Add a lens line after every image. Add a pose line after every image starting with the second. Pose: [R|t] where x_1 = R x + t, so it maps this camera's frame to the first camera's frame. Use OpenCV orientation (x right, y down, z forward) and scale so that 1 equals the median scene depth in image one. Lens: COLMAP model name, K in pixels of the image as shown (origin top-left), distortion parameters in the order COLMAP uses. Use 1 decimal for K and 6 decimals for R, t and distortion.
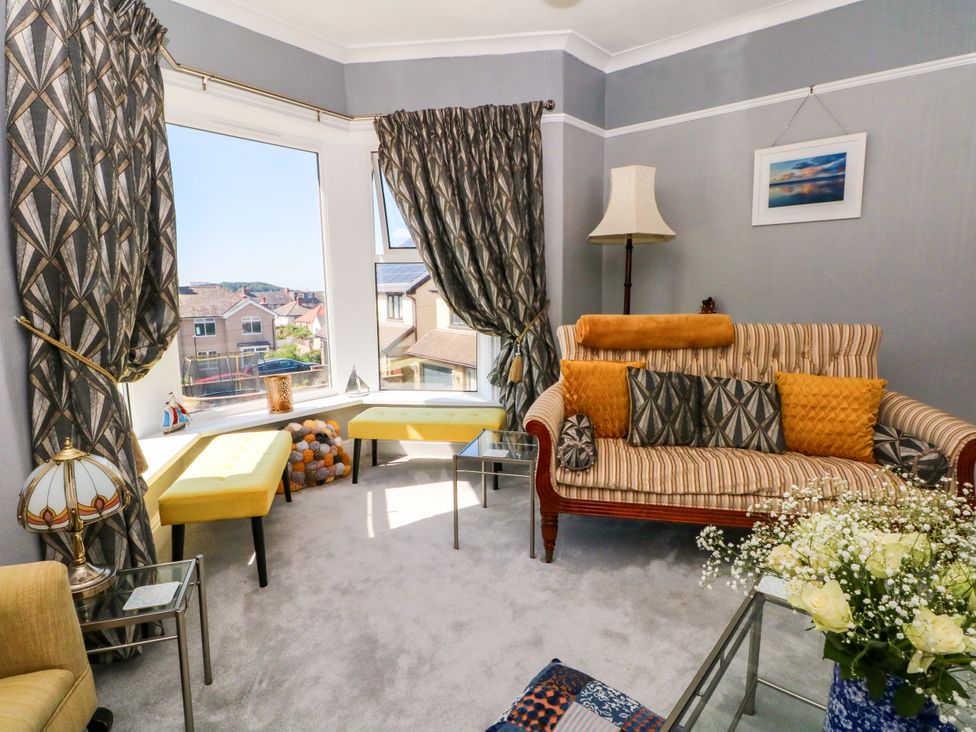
lens RADIAL K [[513.9, 0, 477.1], [0, 513.9, 366.2], [0, 0, 1]] dist [-0.006685, -0.001443]
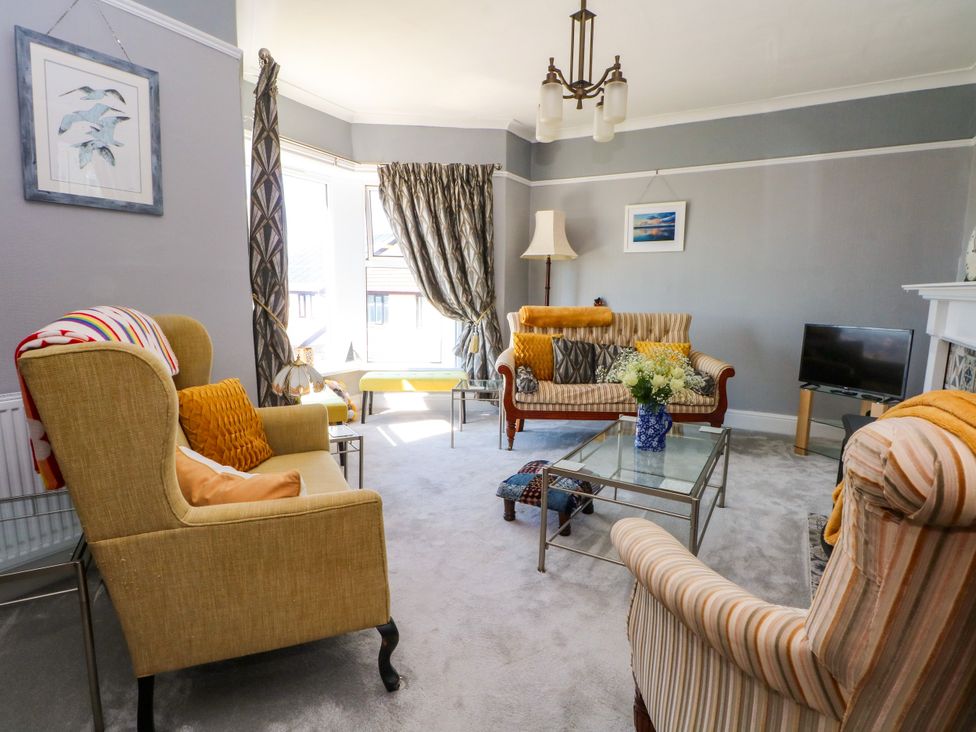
lens RADIAL K [[513.9, 0, 477.1], [0, 513.9, 366.2], [0, 0, 1]] dist [-0.006685, -0.001443]
pose [[0.981383, -0.001447, 0.192057, -0.205036], [0.002680, 0.999977, -0.006163, 0.081791], [-0.192044, 0.006563, 0.981364, -0.448074]]
